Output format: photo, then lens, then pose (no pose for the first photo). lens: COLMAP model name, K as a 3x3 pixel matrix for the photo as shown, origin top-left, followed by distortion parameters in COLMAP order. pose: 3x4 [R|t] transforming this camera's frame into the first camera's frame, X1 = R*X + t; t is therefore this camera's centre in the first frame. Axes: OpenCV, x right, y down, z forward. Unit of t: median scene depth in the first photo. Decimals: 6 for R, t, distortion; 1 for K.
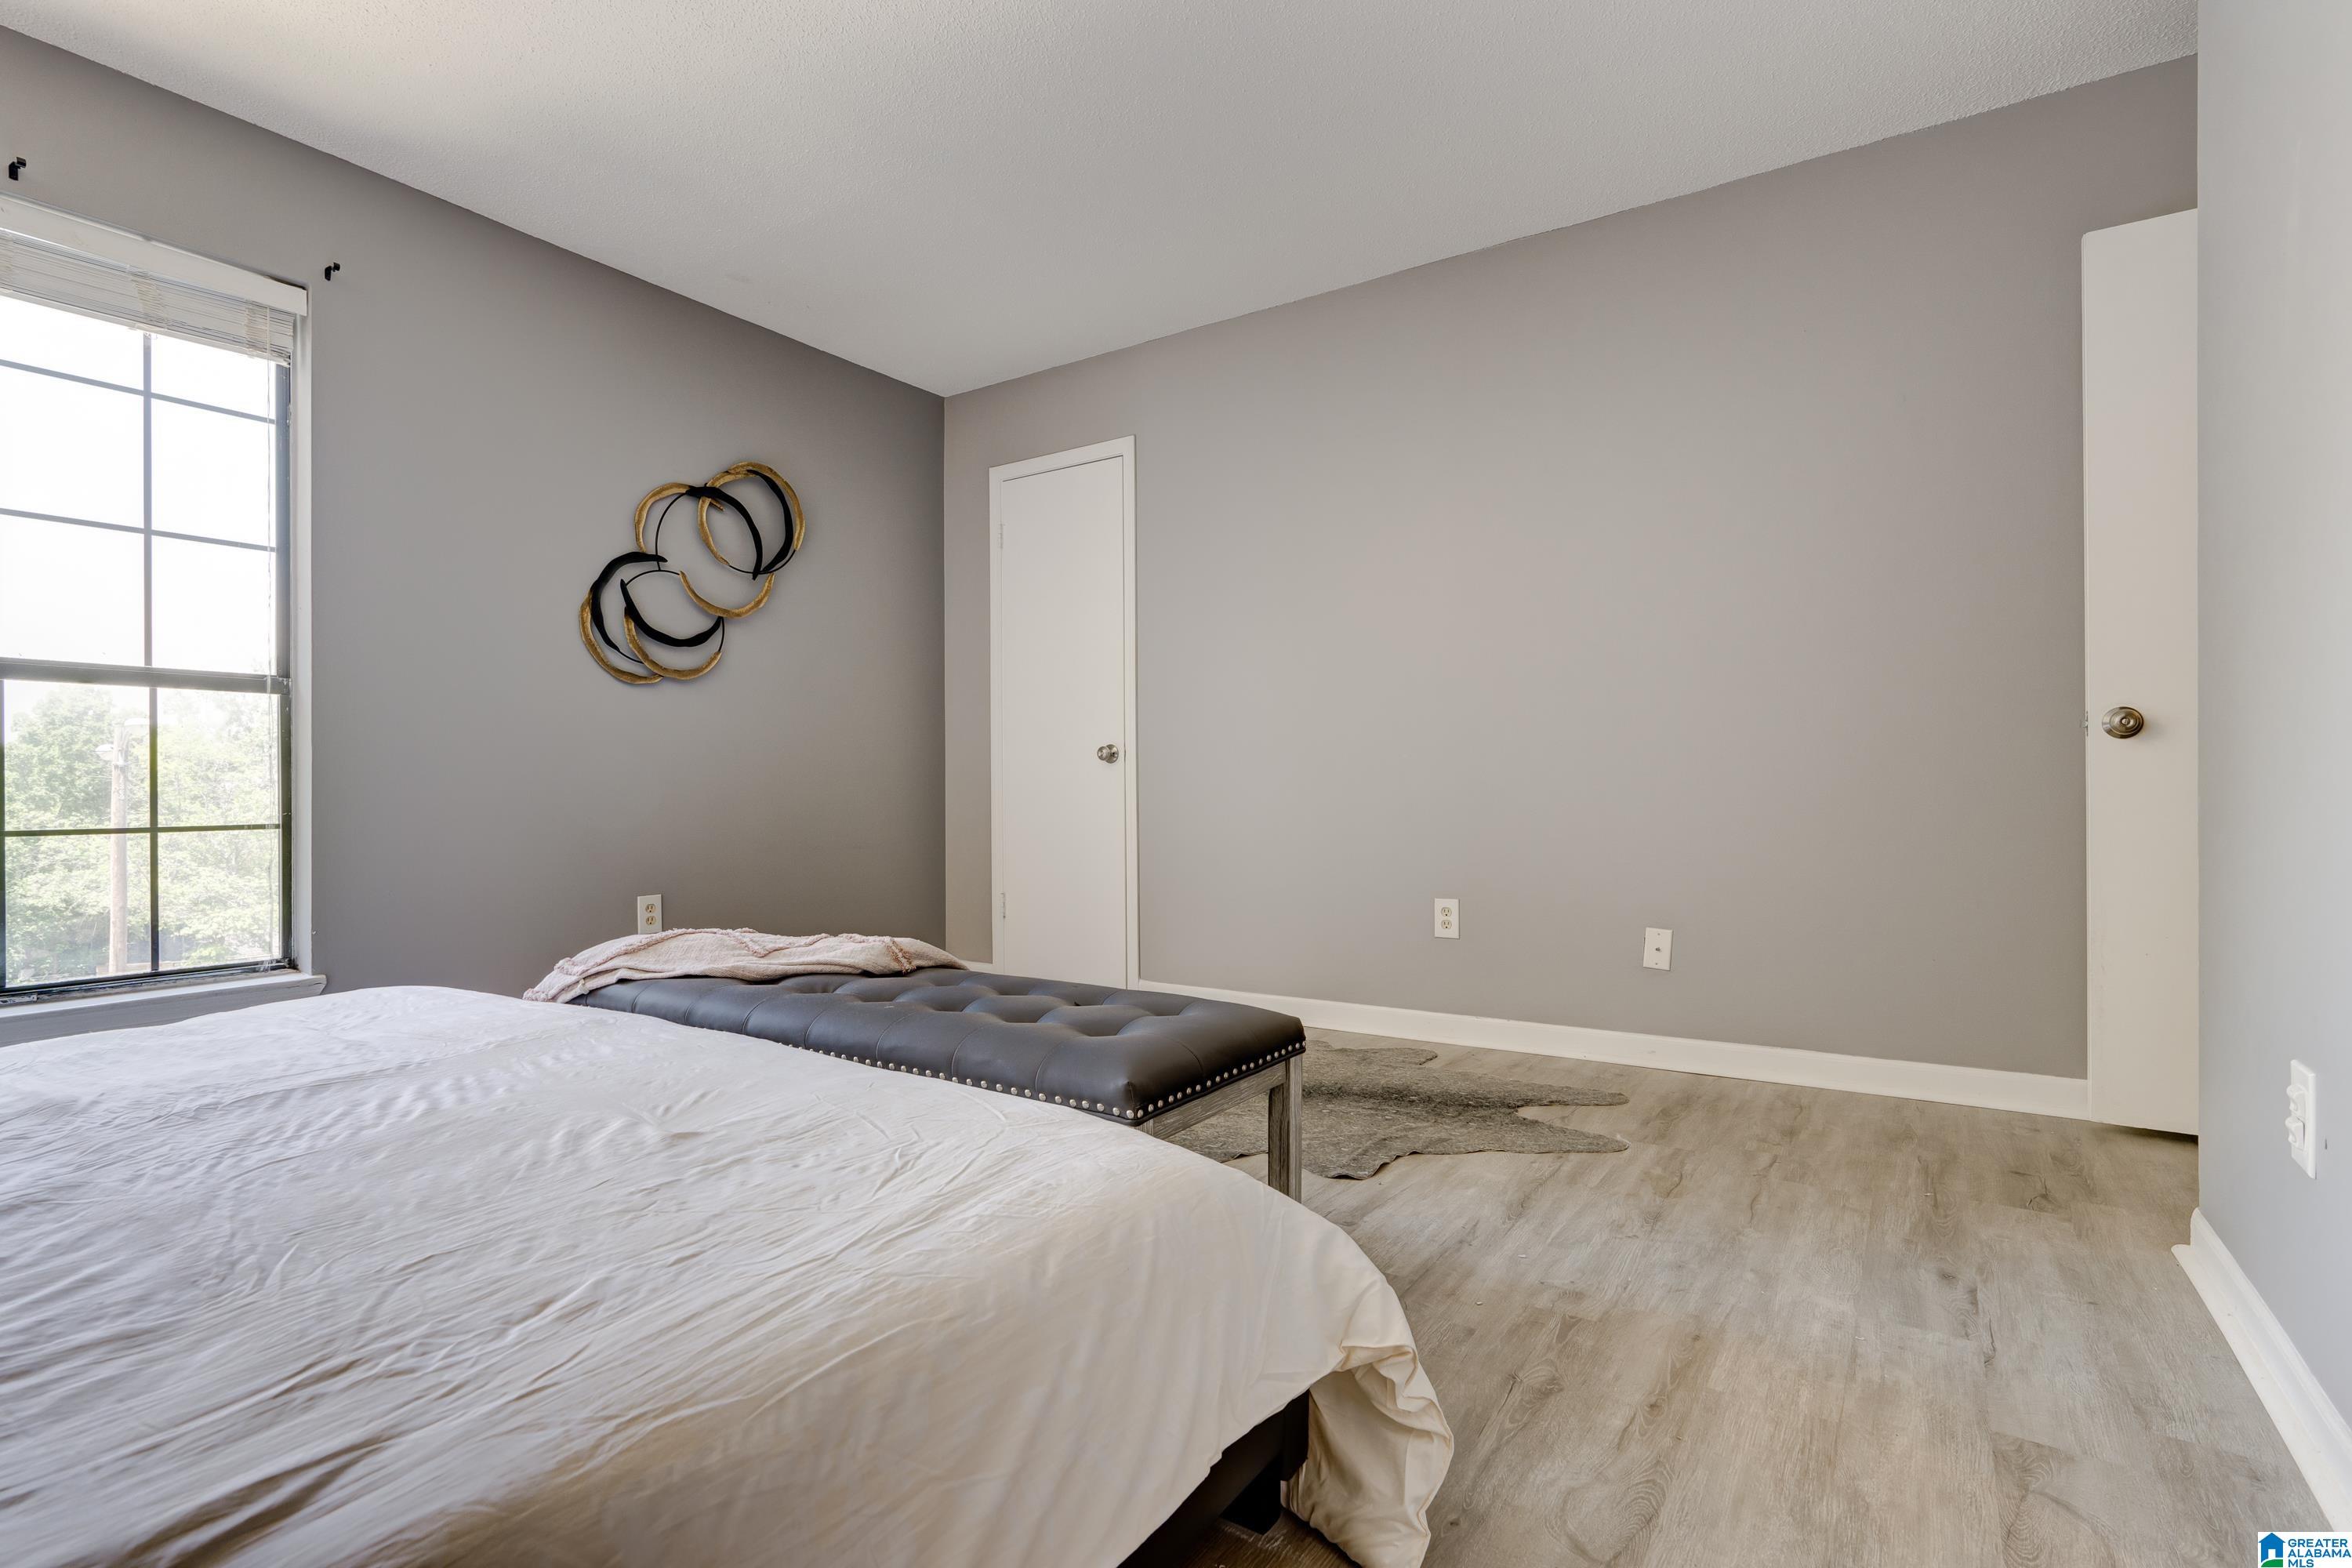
lens RADIAL K [[1137.8, 0, 1176.0], [0, 1137.8, 784.0], [0, 0, 1]] dist [-0.001026, 0.009542]
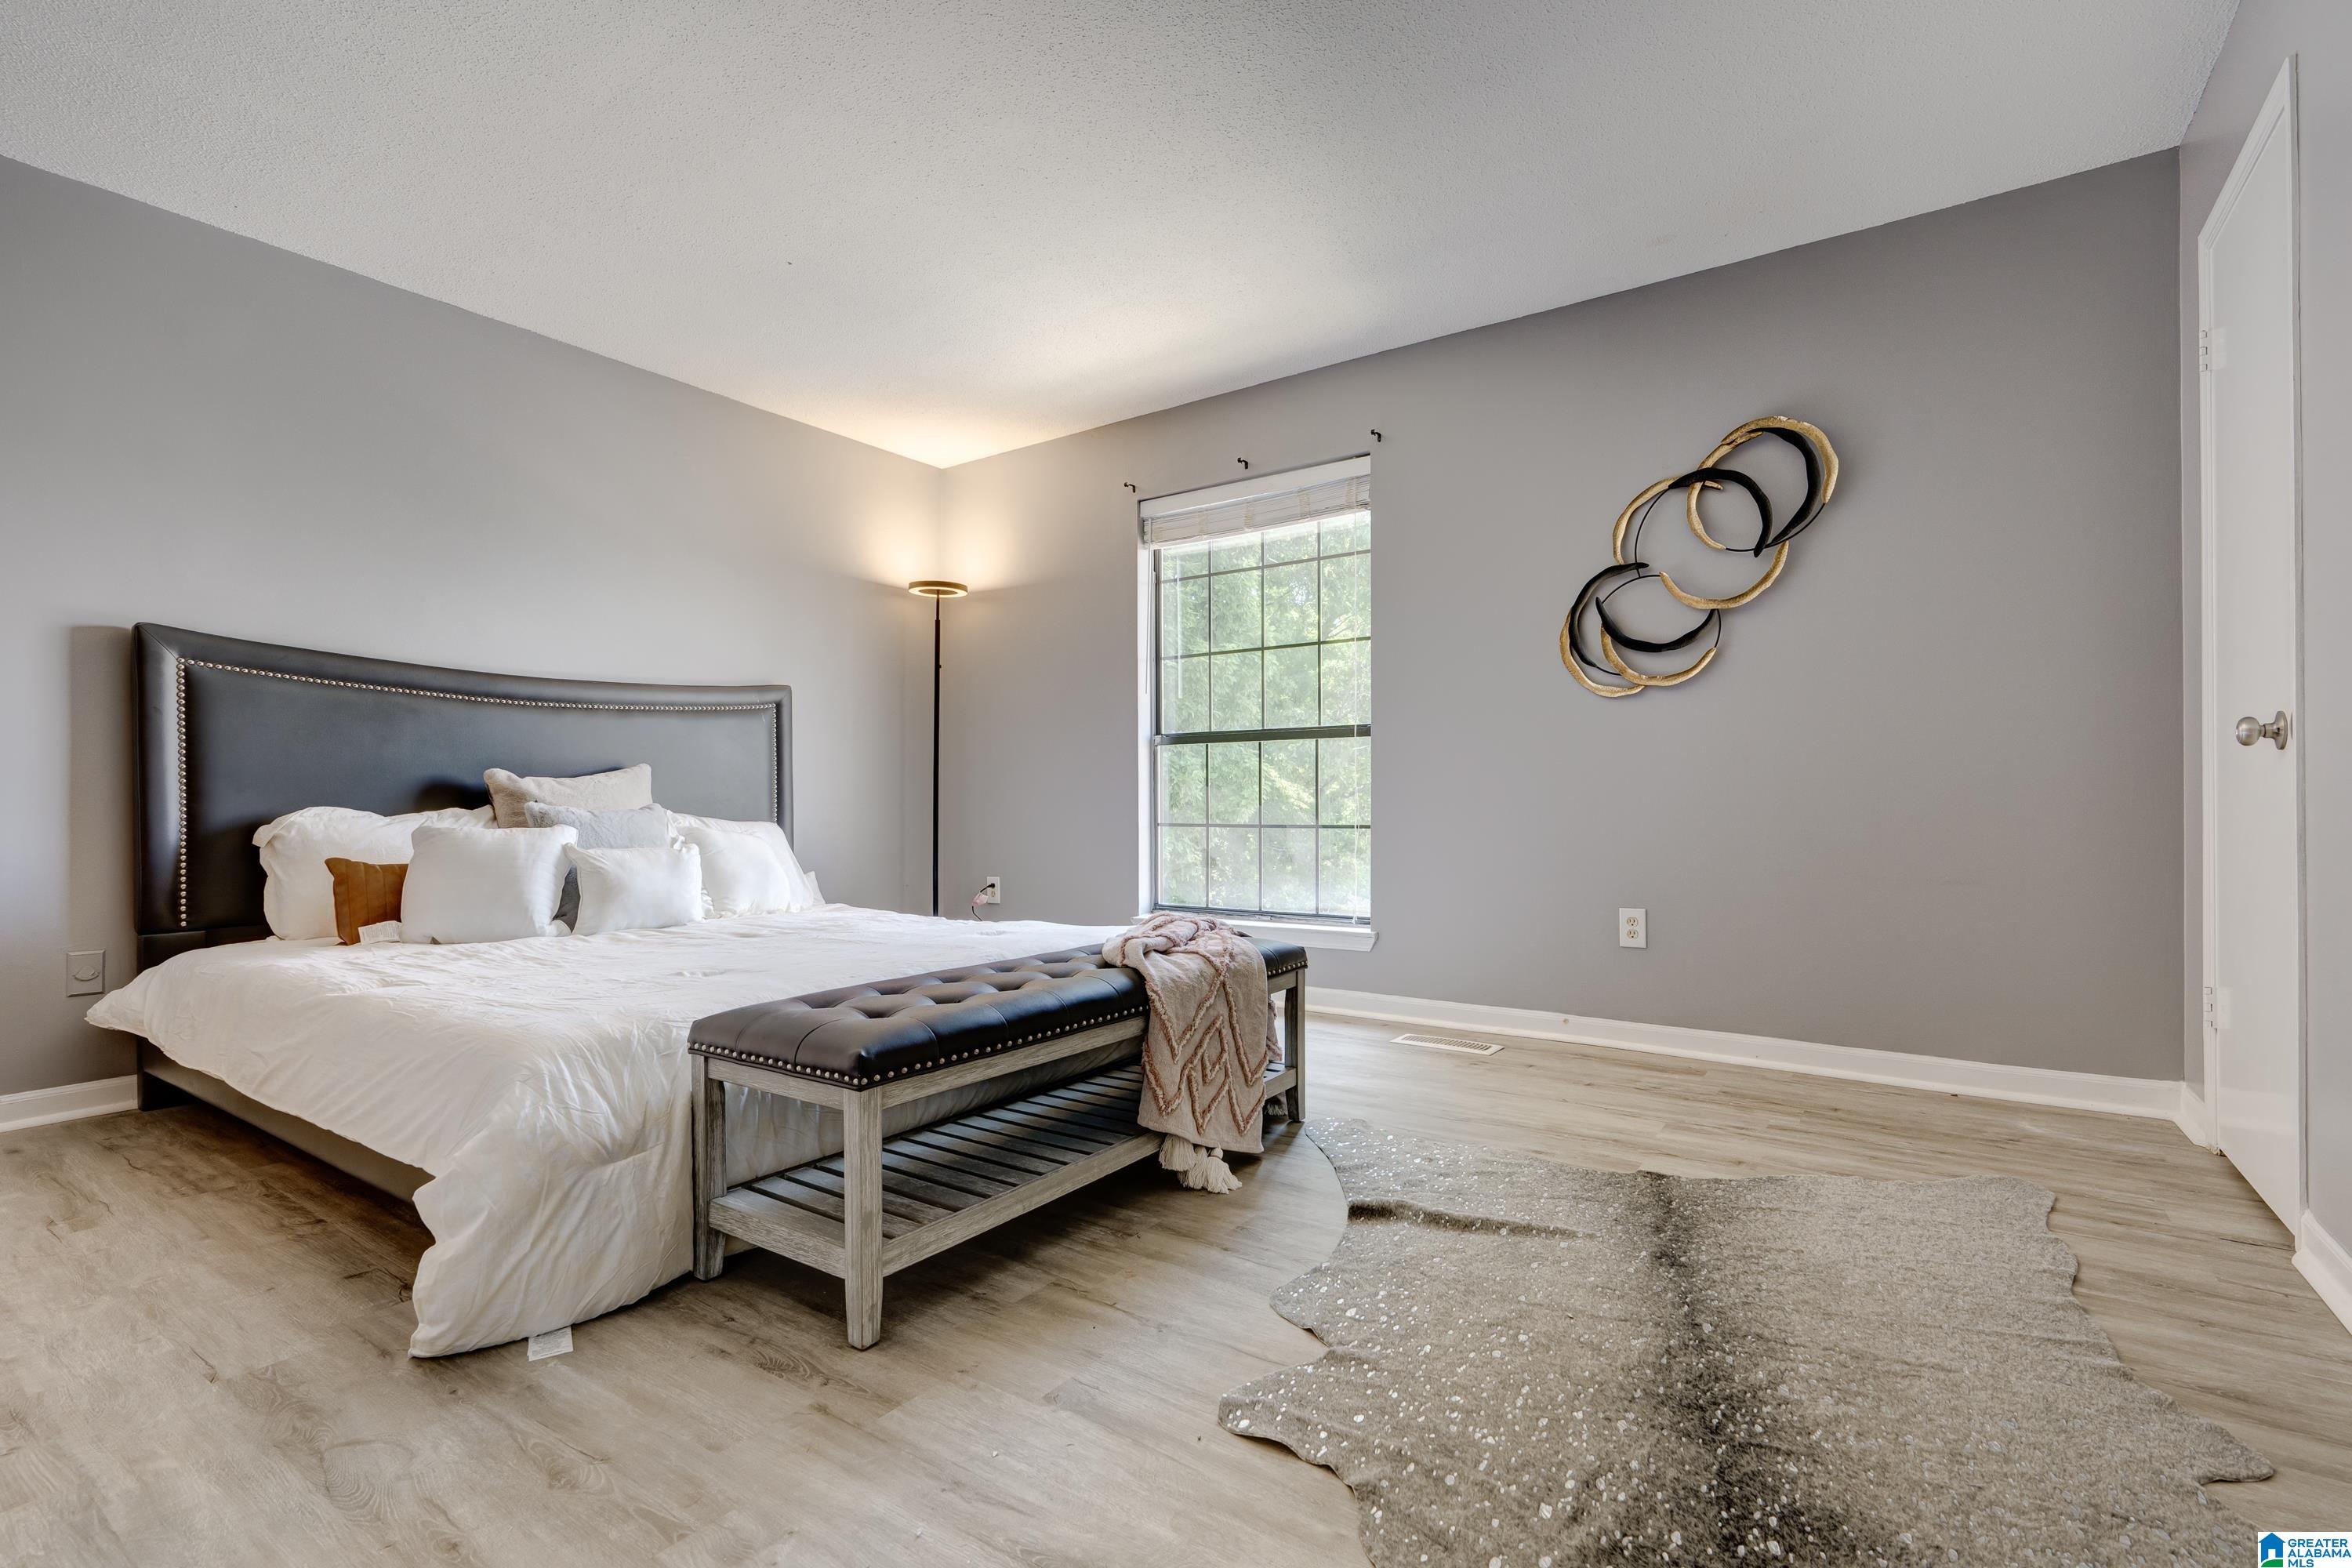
lens RADIAL K [[1089.6, 0, 1176.0], [0, 1089.6, 784.0], [0, 0, 1]] dist [-0.005237, -0.000630]
pose [[-0.030300, -0.013562, -0.999449, 0.489147], [0.000827, 0.999907, -0.013594, 0.001381], [0.999541, -0.001238, -0.030286, 0.632863]]
